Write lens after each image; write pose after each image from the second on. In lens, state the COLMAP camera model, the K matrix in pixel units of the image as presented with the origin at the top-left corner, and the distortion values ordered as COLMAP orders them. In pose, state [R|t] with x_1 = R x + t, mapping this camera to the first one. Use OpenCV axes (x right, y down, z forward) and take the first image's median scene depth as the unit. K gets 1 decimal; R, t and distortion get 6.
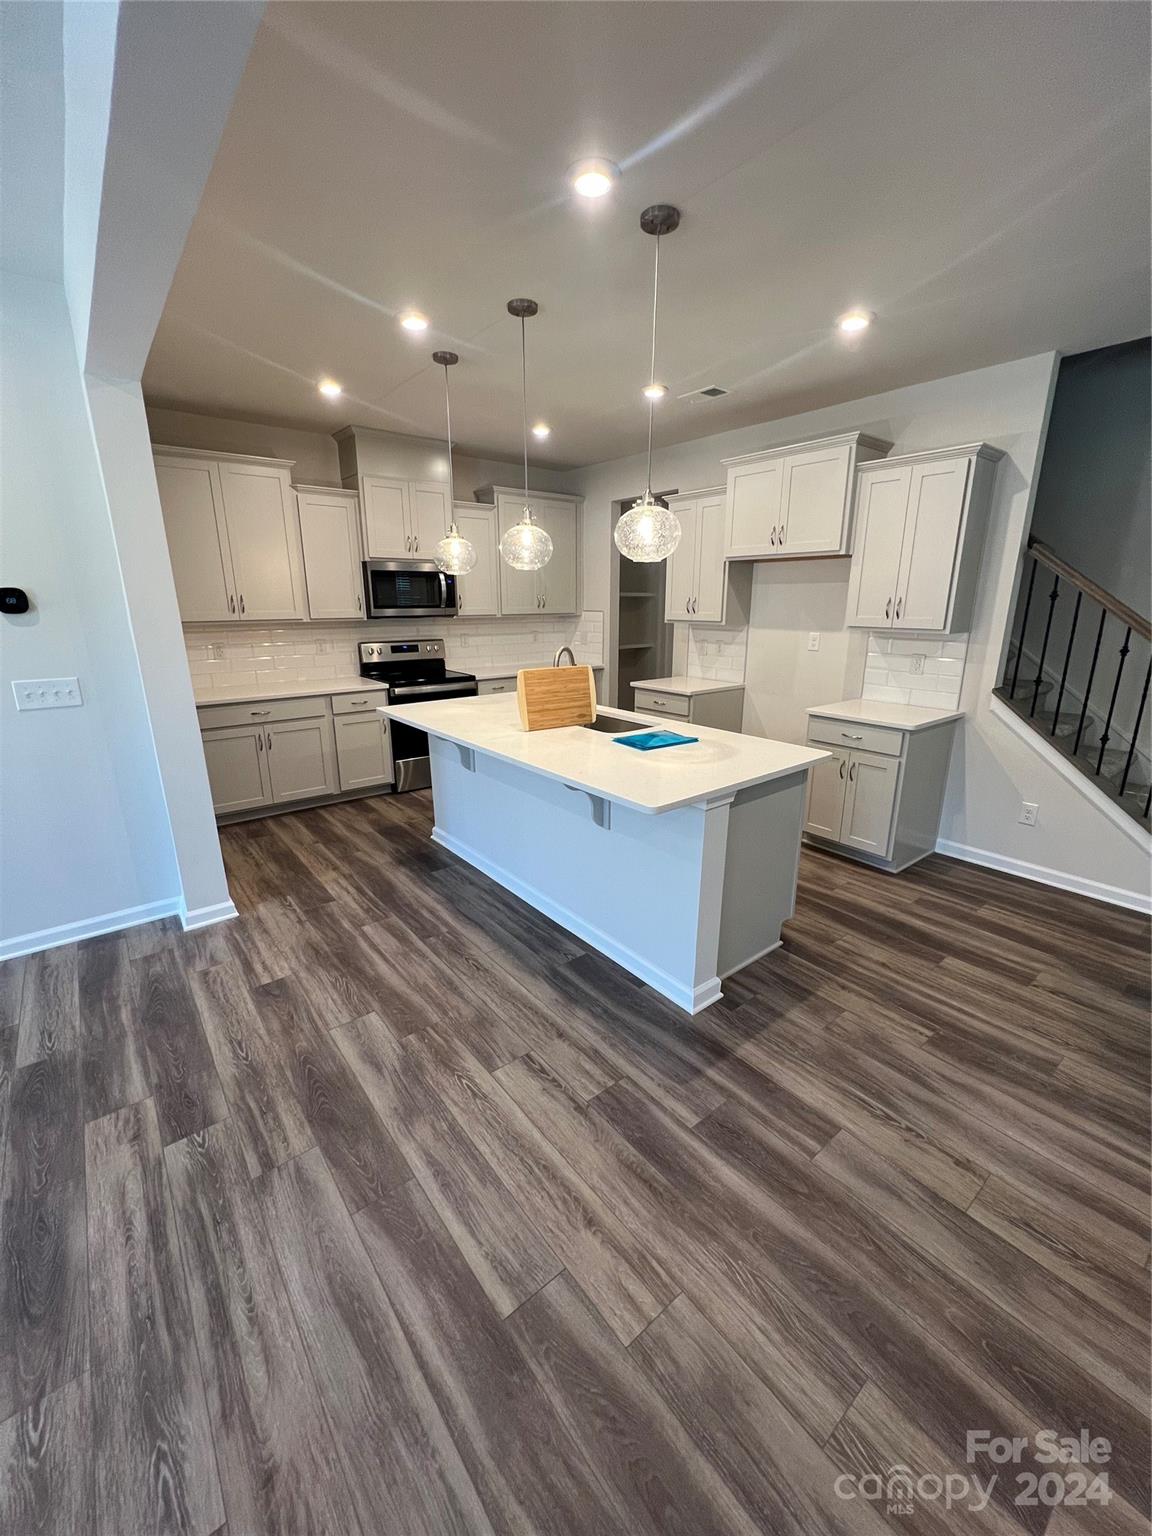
lens RADIAL K [[607.5, 0, 576.0], [0, 607.5, 768.0], [0, 0, 1]] dist [-0.001657, 0.000414]
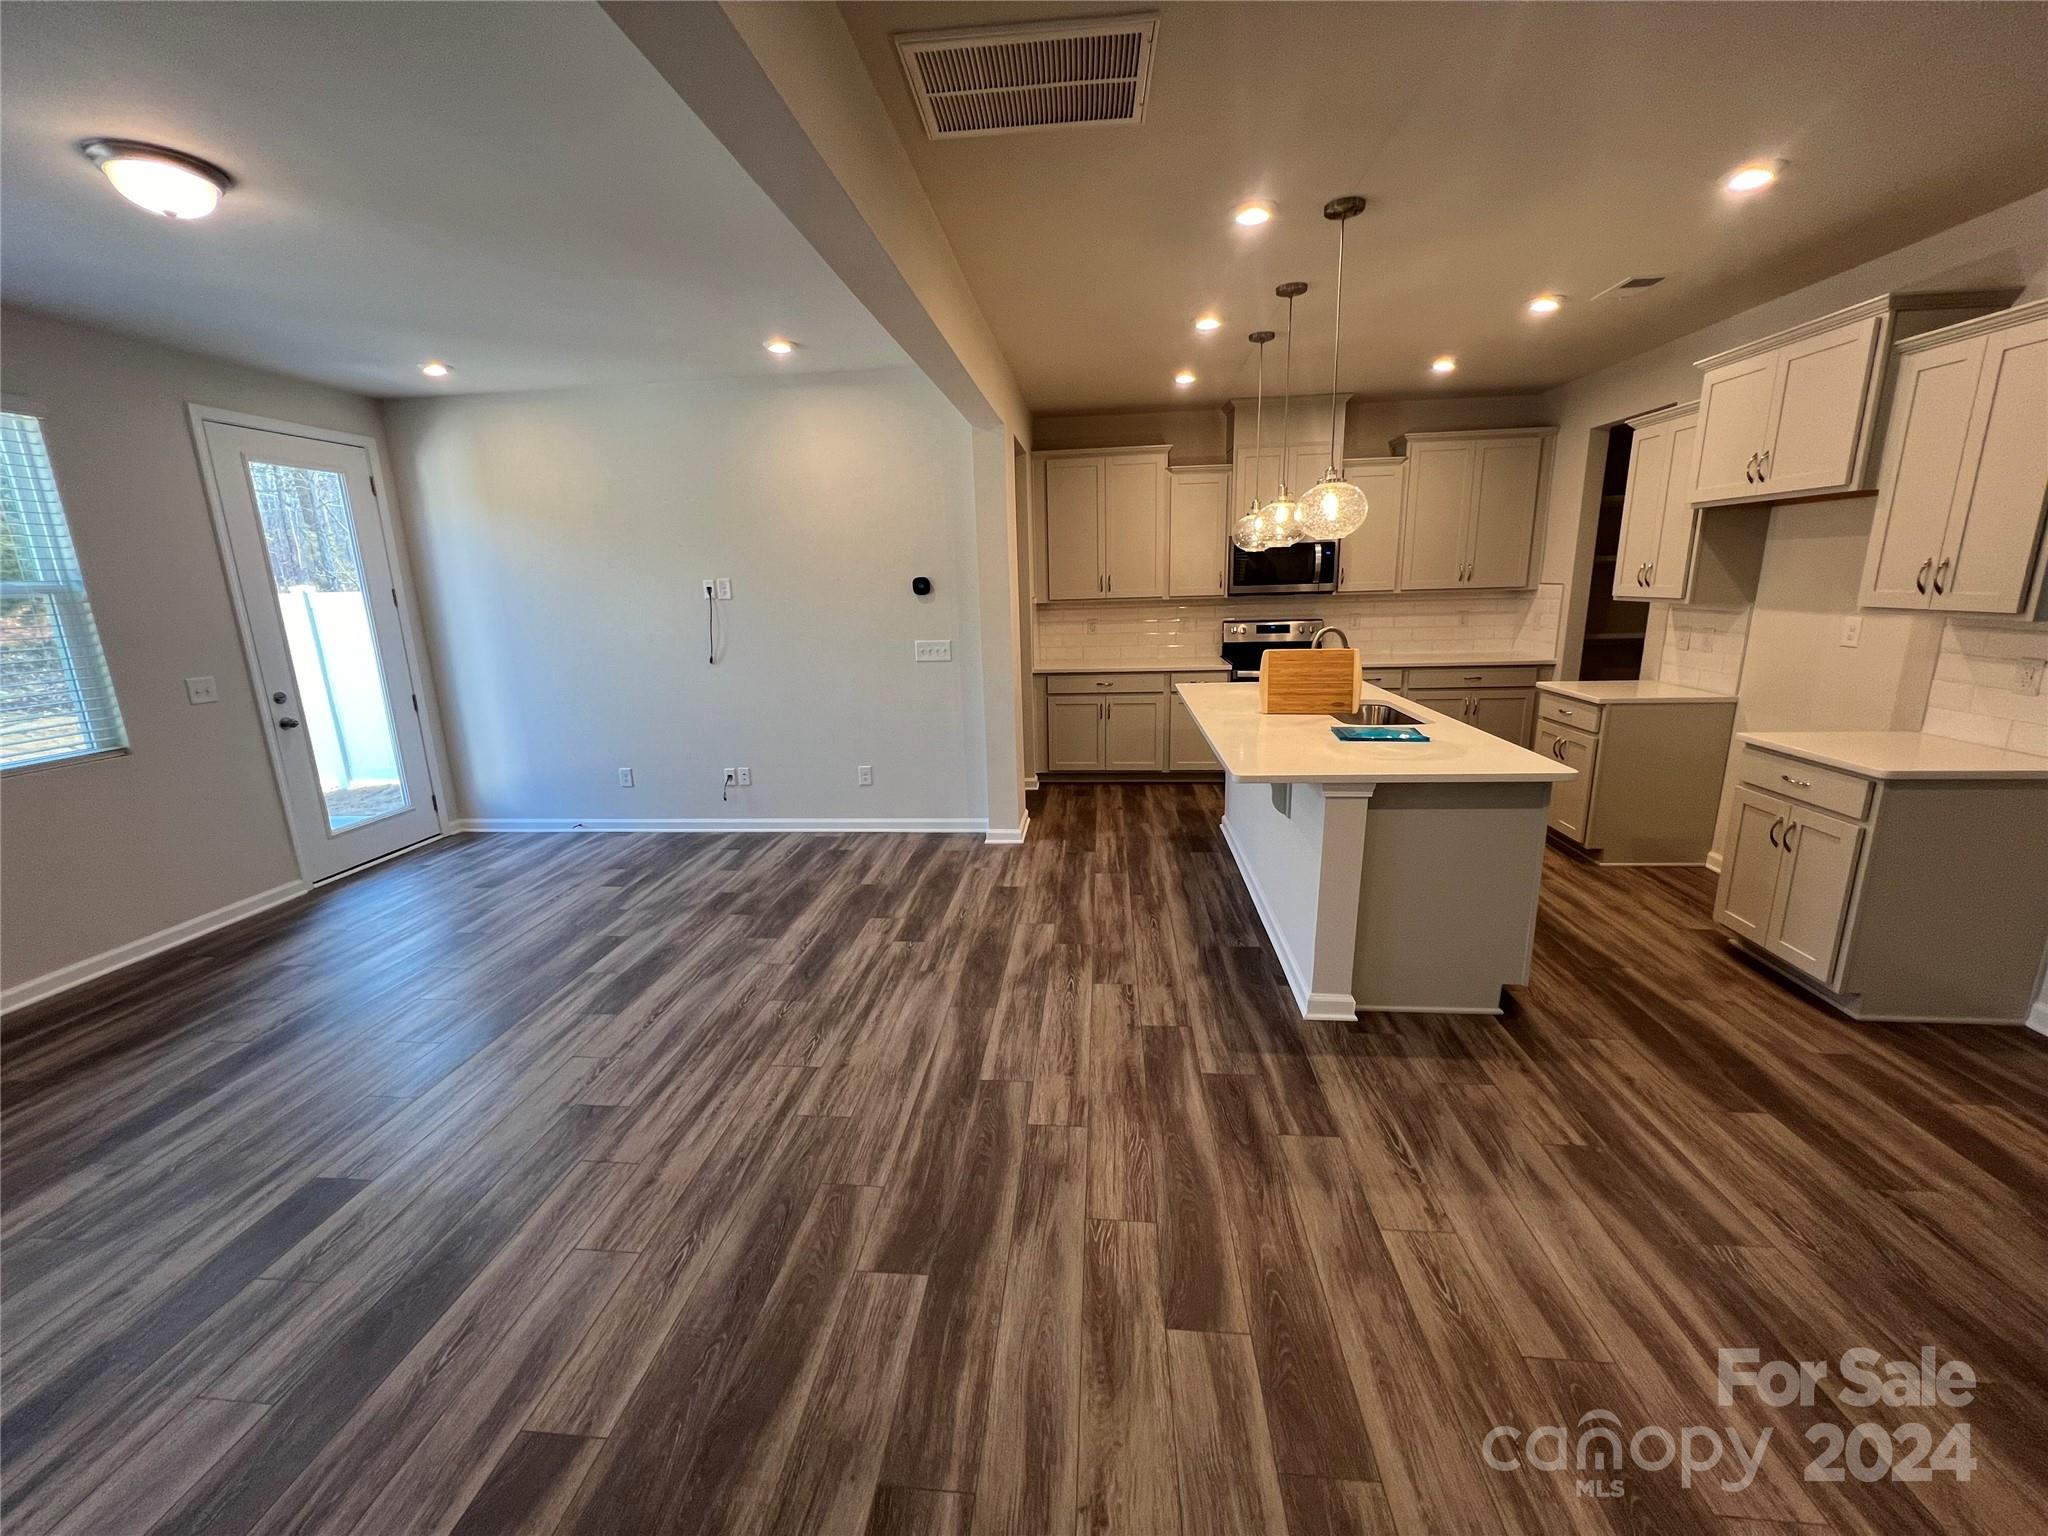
lens RADIAL K [[810.0, 0, 1027.8], [0, 810.0, 772.1], [0, 0, 1]] dist [-0.001657, 0.000414]
pose [[0.717263, 0.144699, -0.681613, 0.615954], [-0.161473, 0.986090, 0.039418, 0.047012], [0.677835, 0.081788, 0.730651, -0.207013]]
